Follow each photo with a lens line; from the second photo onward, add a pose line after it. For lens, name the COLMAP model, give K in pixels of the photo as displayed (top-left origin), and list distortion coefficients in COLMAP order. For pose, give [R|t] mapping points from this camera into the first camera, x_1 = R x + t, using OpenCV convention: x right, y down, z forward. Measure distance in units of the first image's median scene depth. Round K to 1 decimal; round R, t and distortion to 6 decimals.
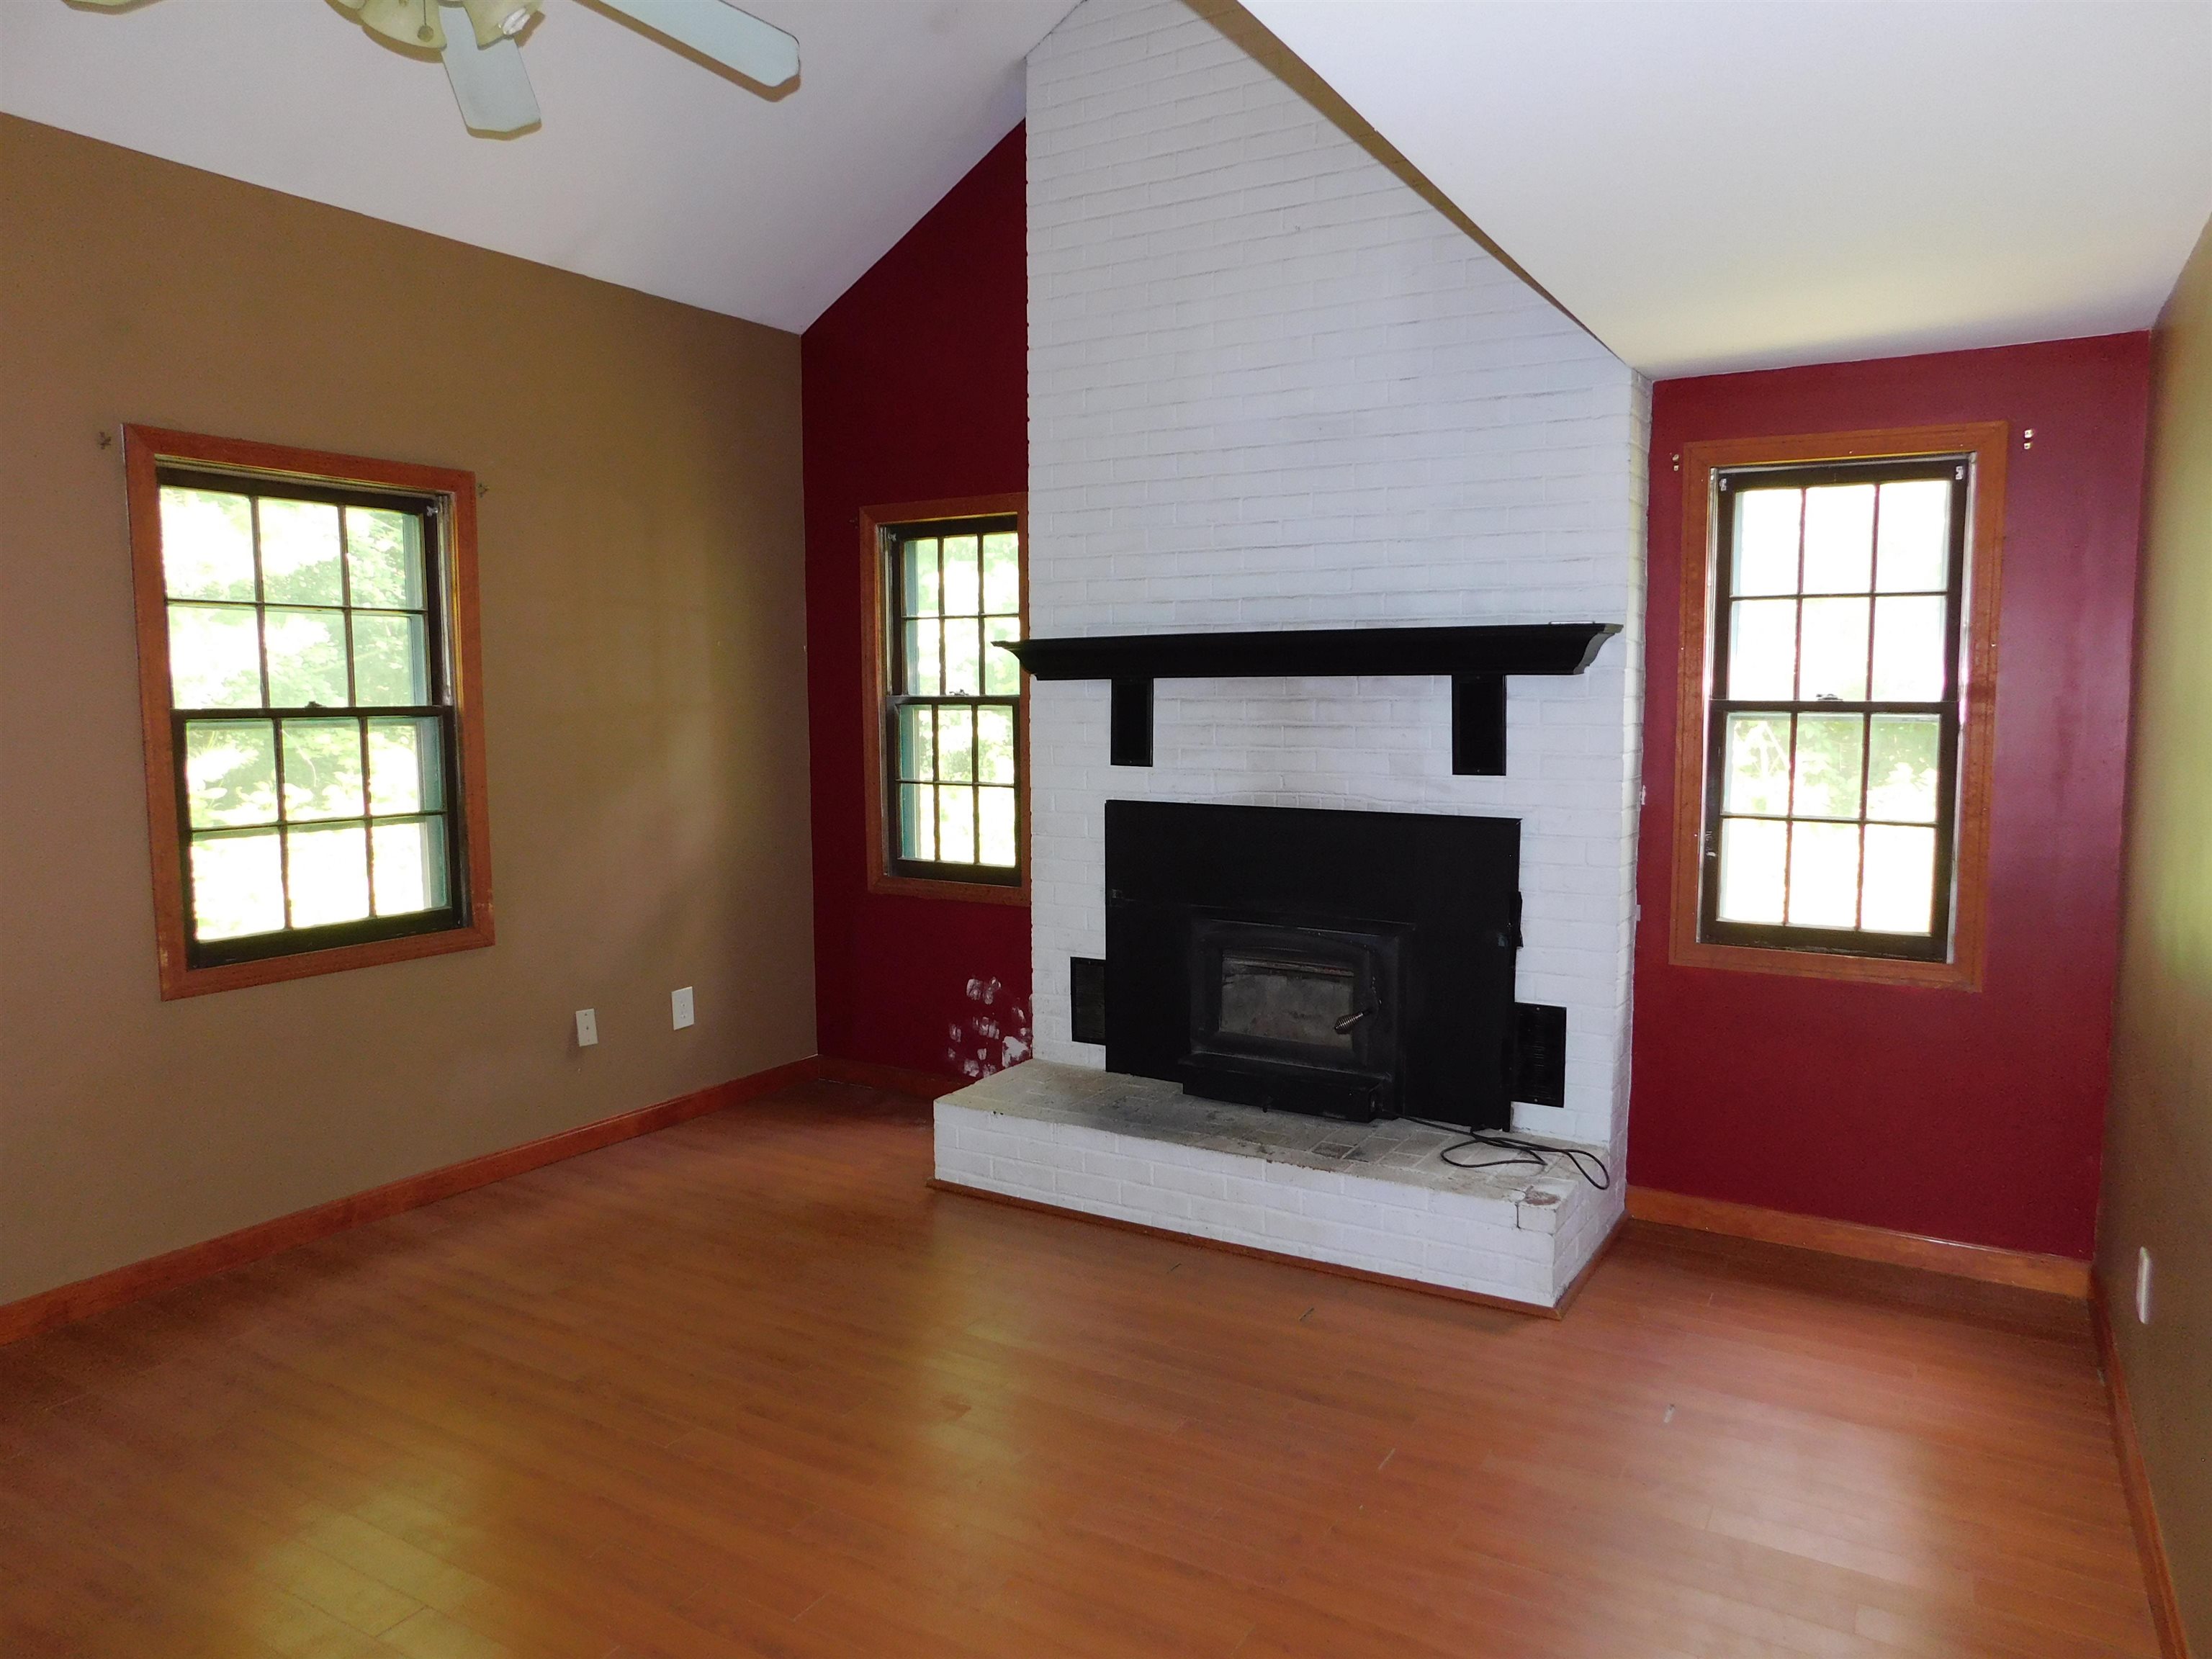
lens RADIAL K [[1461.0, 0, 1109.5], [0, 1461.0, 823.1], [0, 0, 1]] dist [-0.069796, 0.054402]
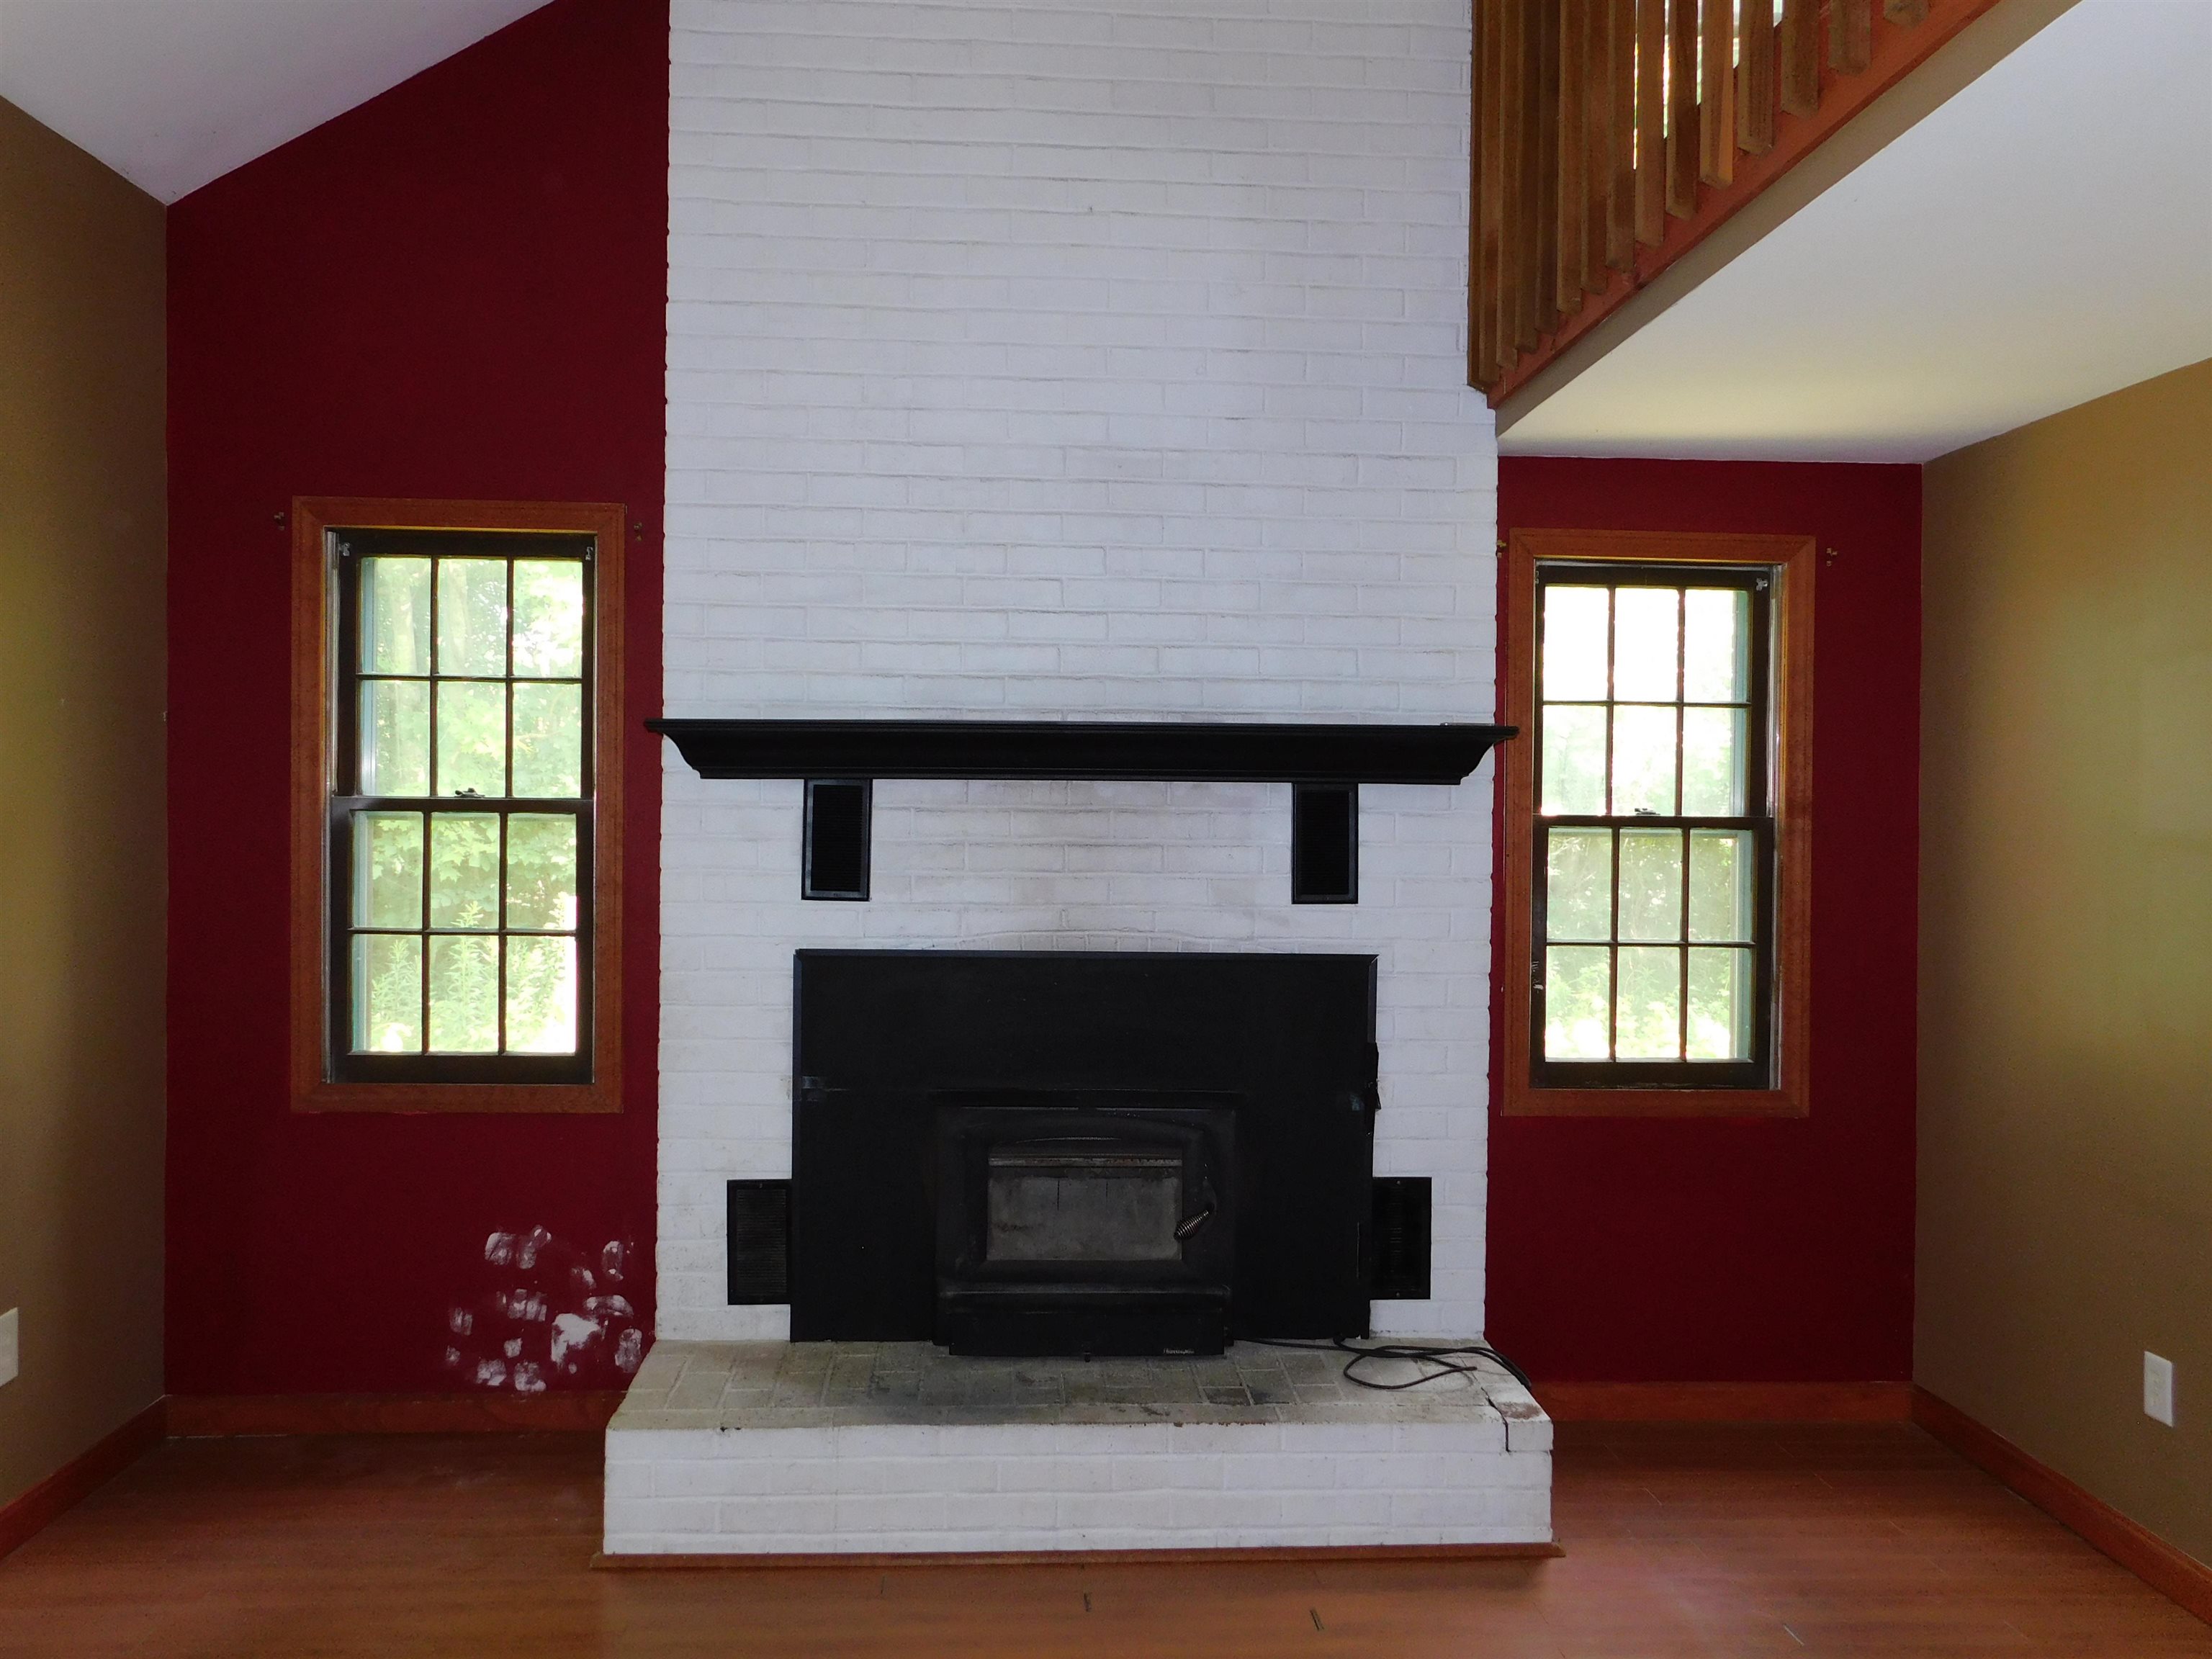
lens RADIAL K [[1832.3, 0, 1107.0], [0, 1832.3, 817.6], [0, 0, 1]] dist [0.000063, -0.000055]
pose [[0.824535, 0.007392, 0.565762, -0.420075], [0.037128, 0.997053, -0.067137, -0.015847], [-0.564591, 0.076363, 0.821831, 0.203813]]
